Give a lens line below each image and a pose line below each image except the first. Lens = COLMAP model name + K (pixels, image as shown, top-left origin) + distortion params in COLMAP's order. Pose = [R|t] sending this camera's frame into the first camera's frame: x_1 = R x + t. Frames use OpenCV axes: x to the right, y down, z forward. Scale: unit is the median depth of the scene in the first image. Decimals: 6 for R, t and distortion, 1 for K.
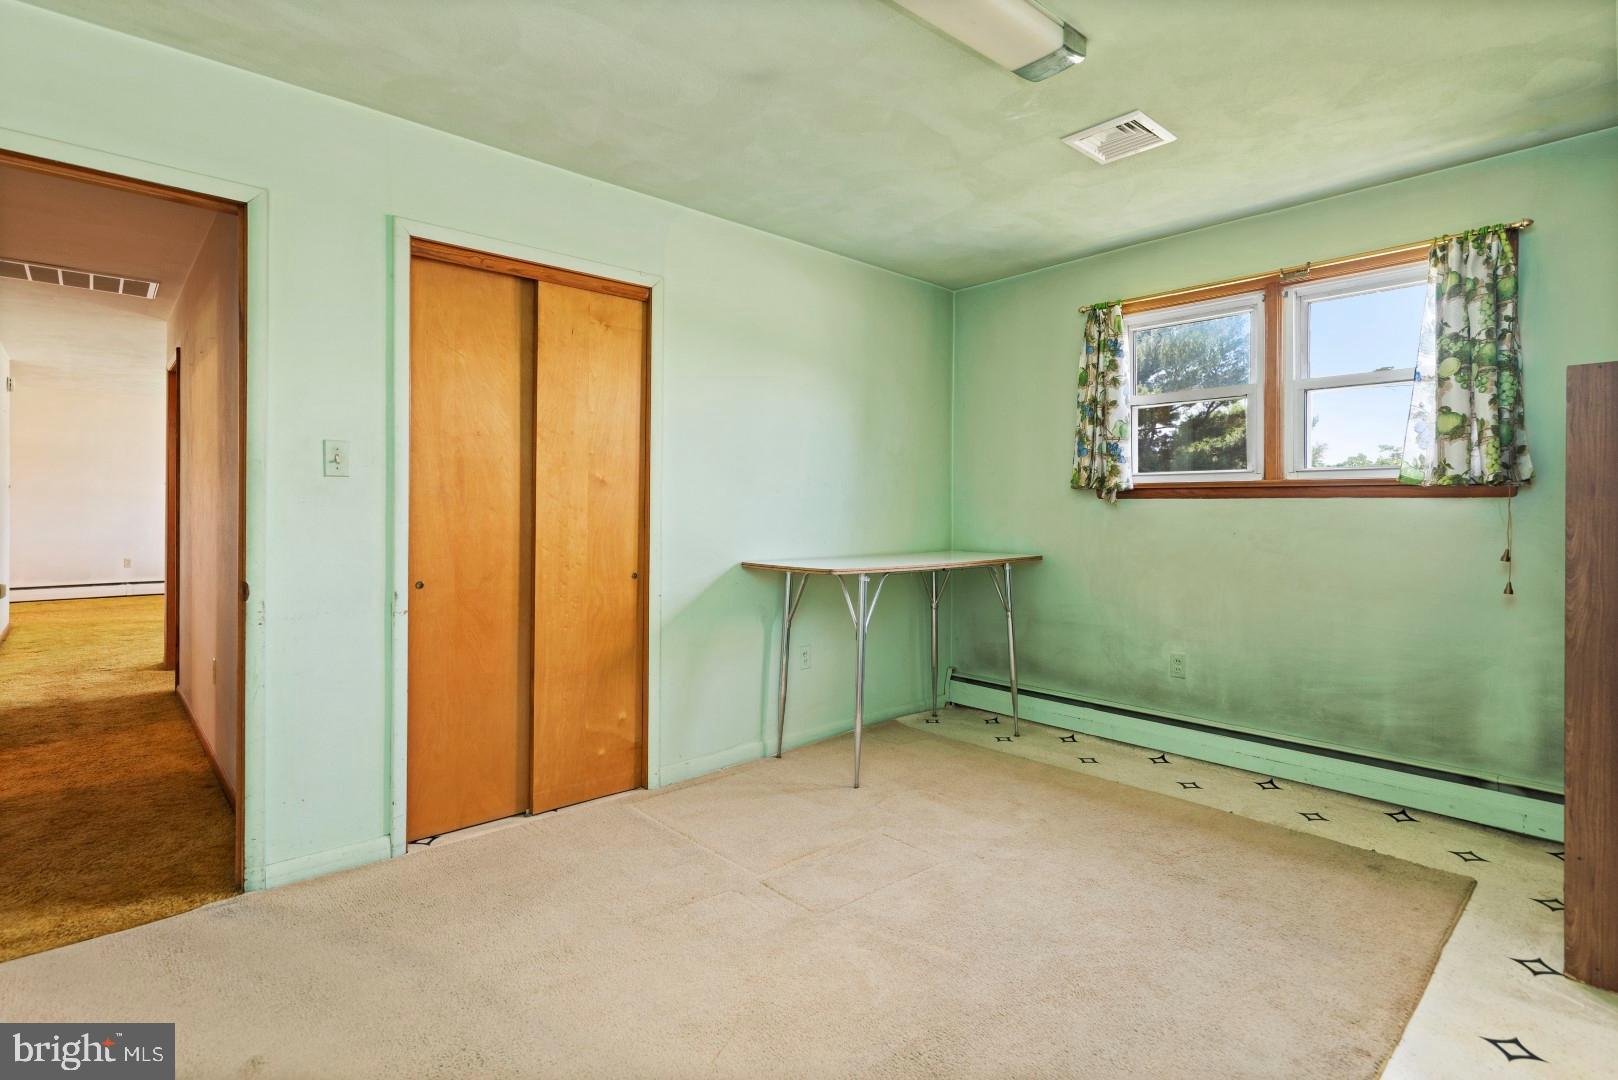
lens RADIAL K [[789.5, 0, 834.1], [0, 789.5, 517.9], [0, 0, 1]] dist [0.000280, 0.000394]
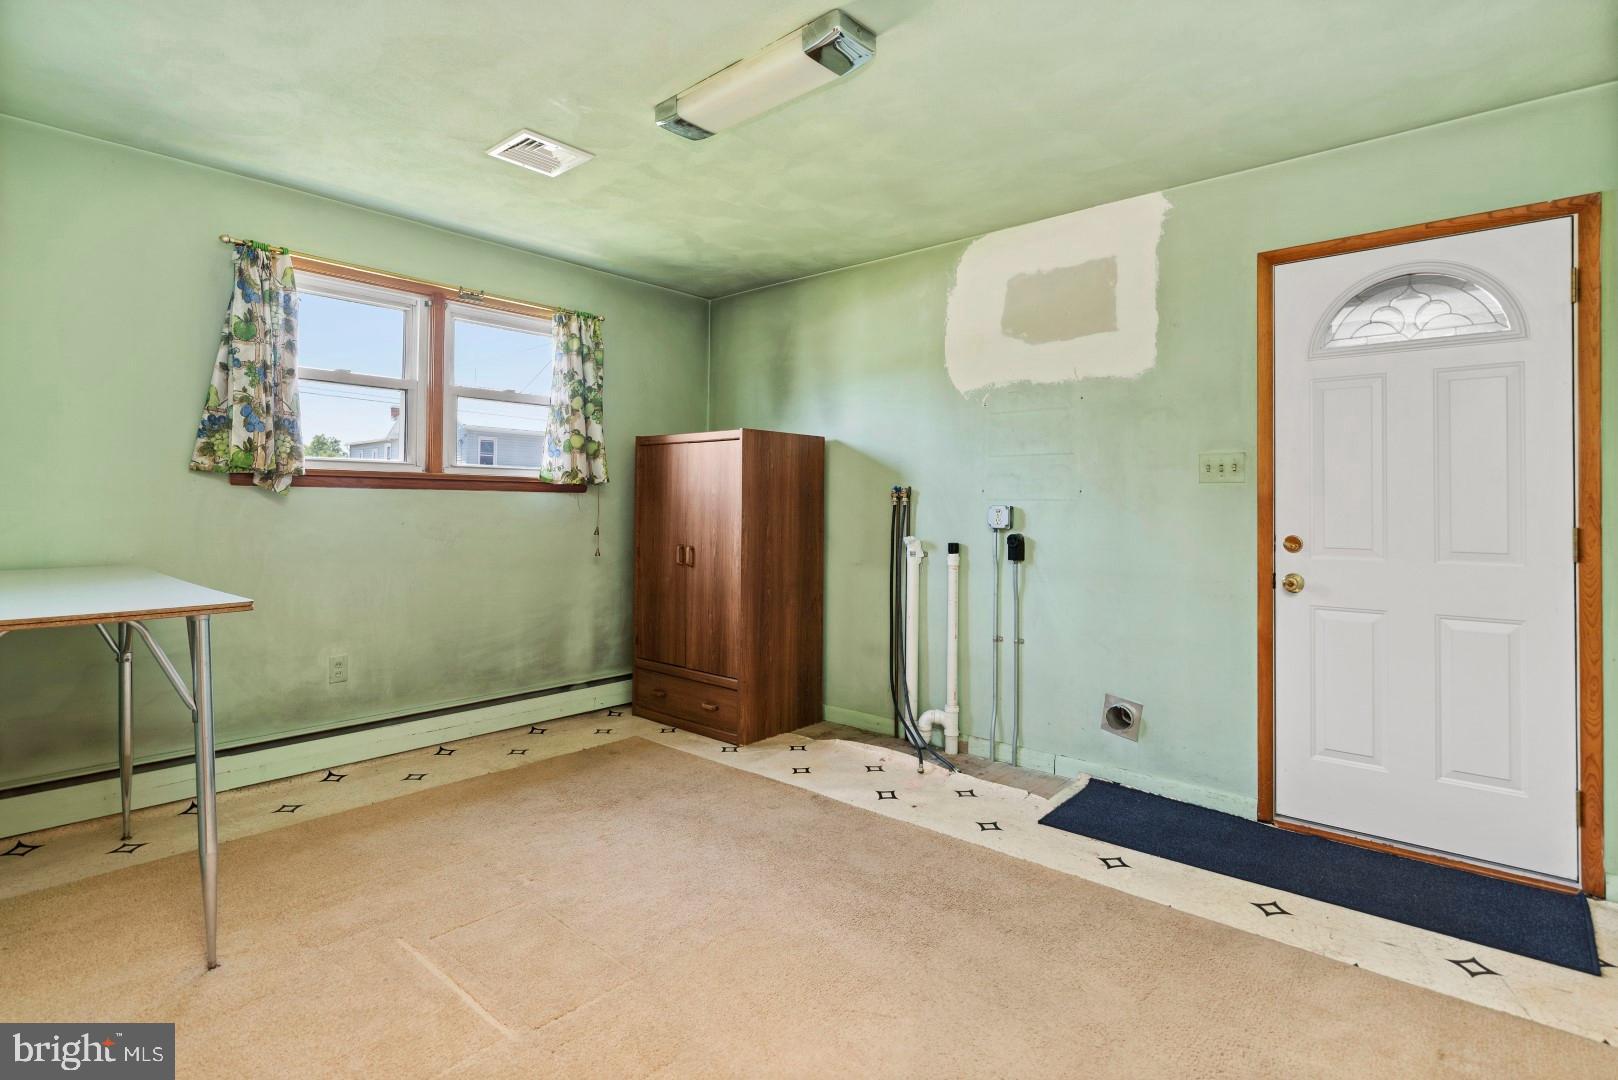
lens RADIAL K [[789.5, 0, 830.9], [0, 789.5, 498.3], [0, 0, 1]] dist [0.000280, 0.000394]
pose [[-0.101856, -0.001109, 0.994799, -0.604749], [-0.001161, 0.999999, 0.000996, -0.015493], [-0.994798, -0.001053, -0.101857, 0.586496]]
